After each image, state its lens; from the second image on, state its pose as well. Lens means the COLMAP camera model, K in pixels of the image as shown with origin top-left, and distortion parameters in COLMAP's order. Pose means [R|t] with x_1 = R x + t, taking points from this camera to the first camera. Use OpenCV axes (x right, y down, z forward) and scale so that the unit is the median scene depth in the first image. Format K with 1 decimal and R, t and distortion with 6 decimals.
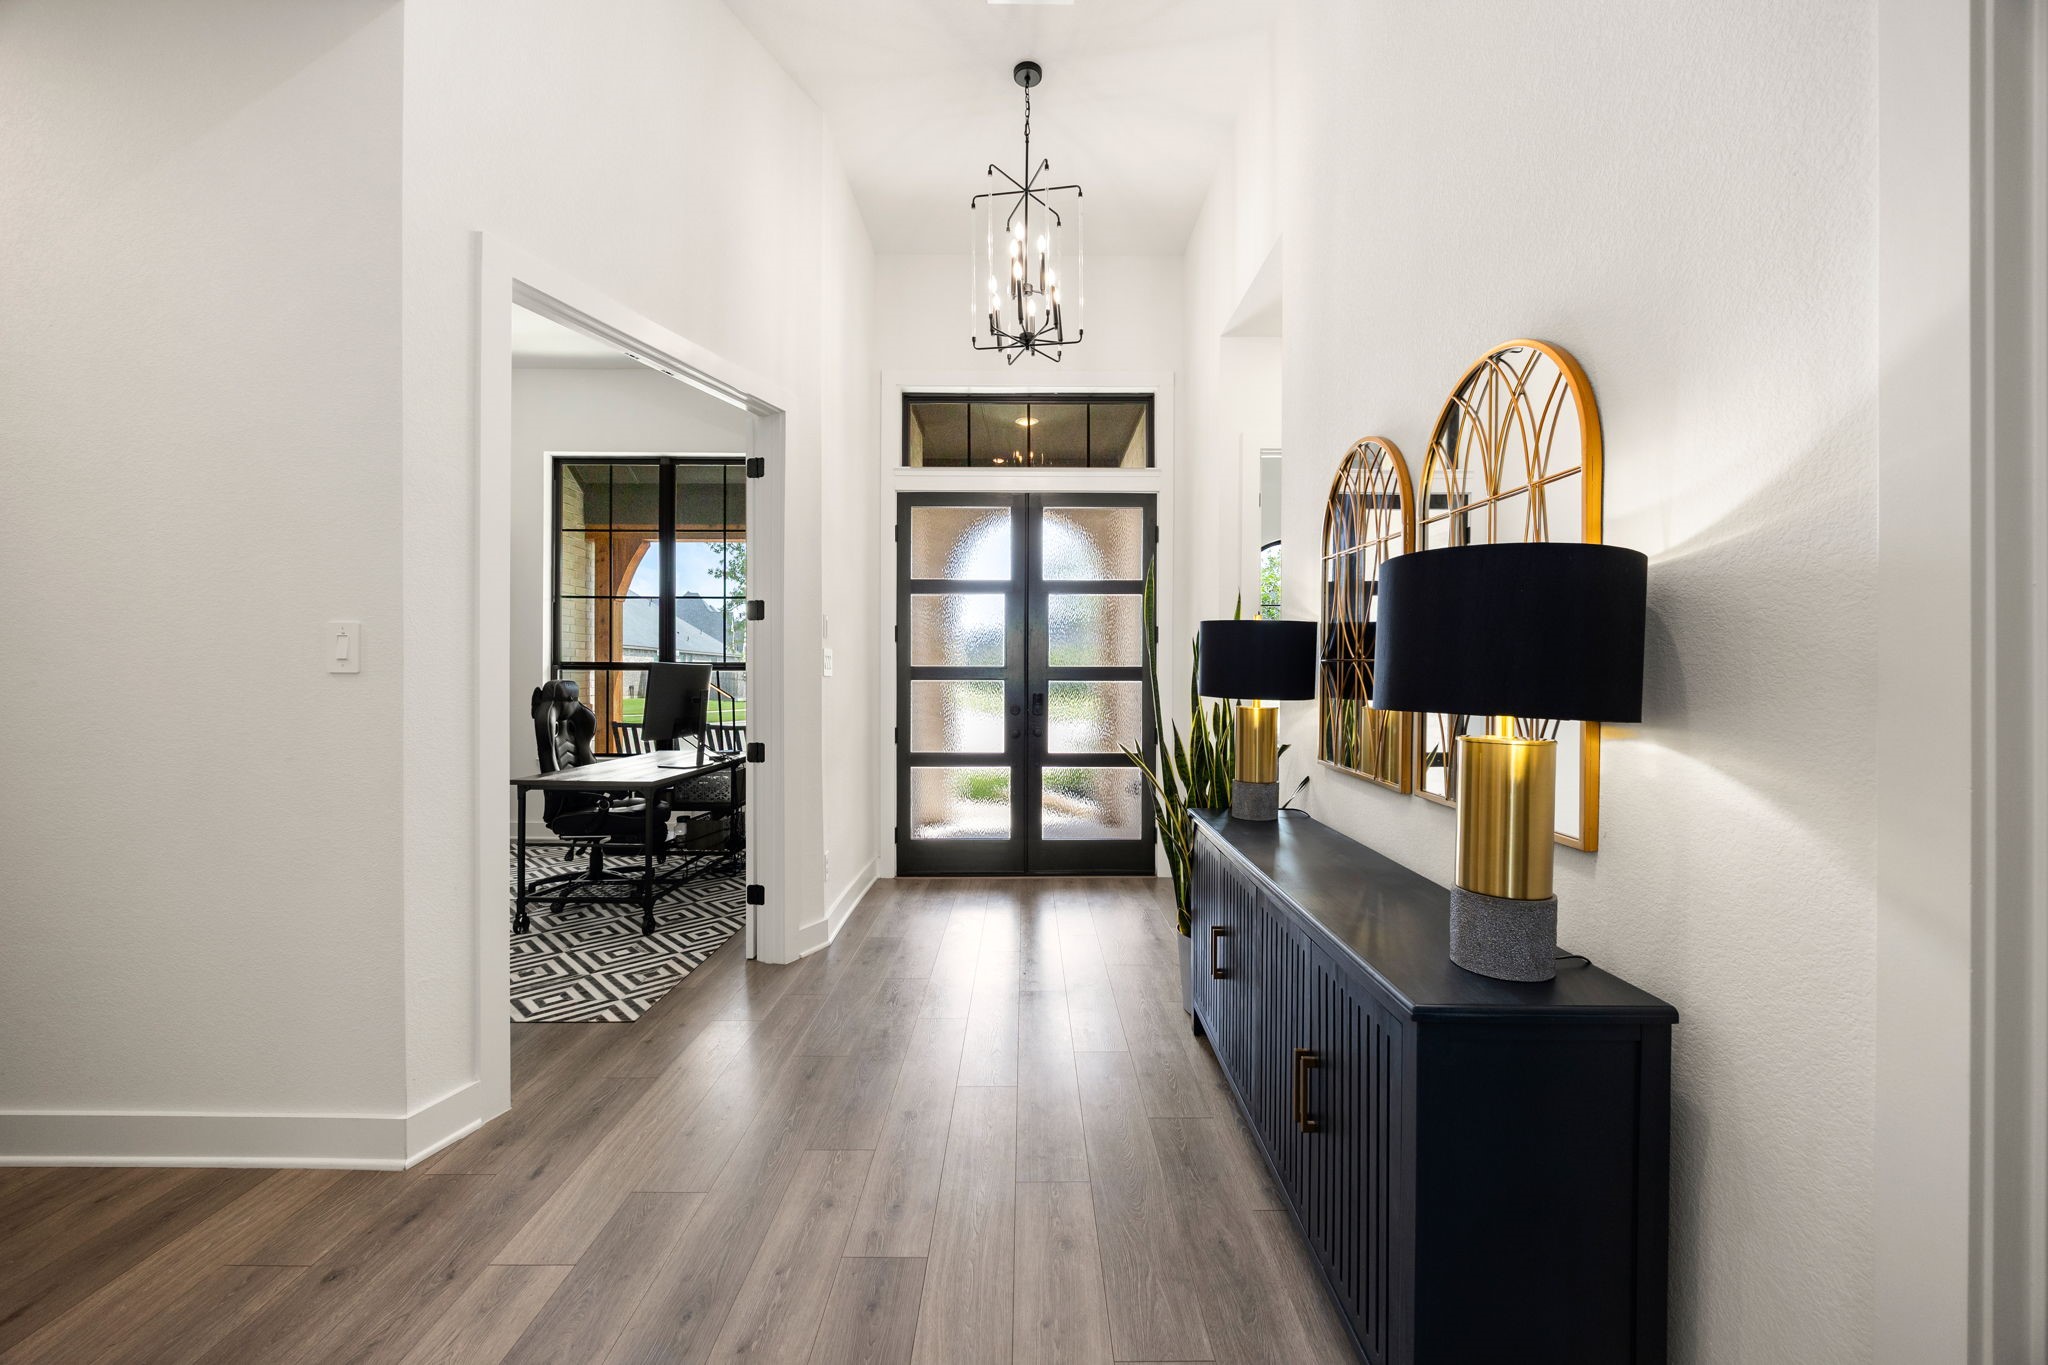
lens RADIAL K [[784.3, 0, 1024.8], [0, 784.3, 684.2], [0, 0, 1]] dist [0.000067, -0.000088]
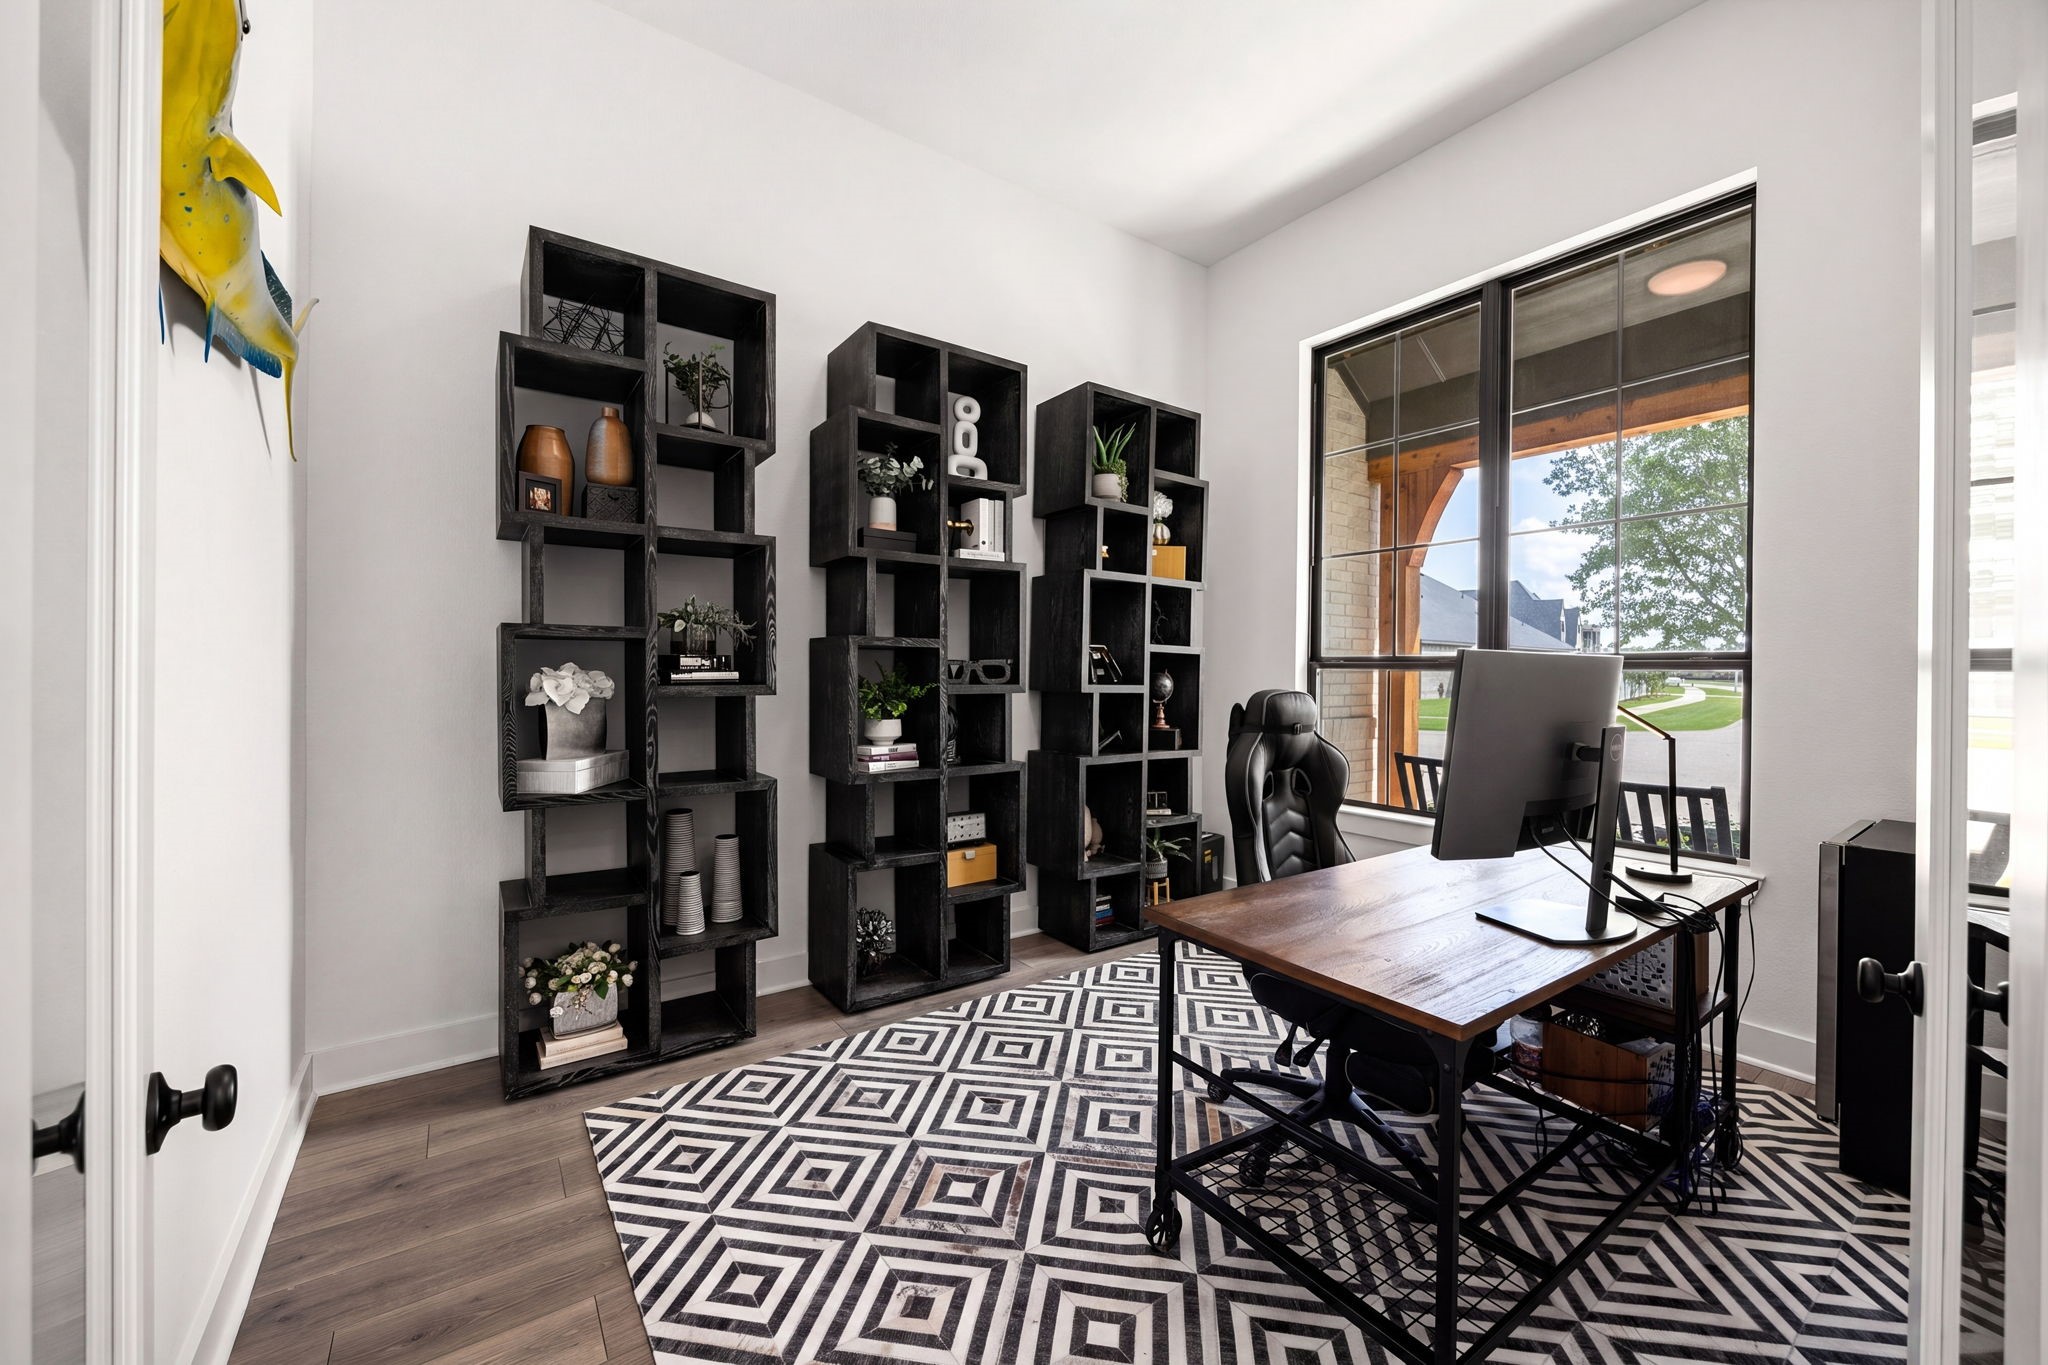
lens RADIAL K [[777.8, 0, 1030.6], [0, 777.8, 678.4], [0, 0, 1]] dist [-0.002193, -0.000147]
pose [[0.580249, 0.007315, -0.814406, -0.193993], [-0.010778, 0.999941, 0.001302, -0.008682], [0.814368, 0.008022, 0.580294, 0.408018]]
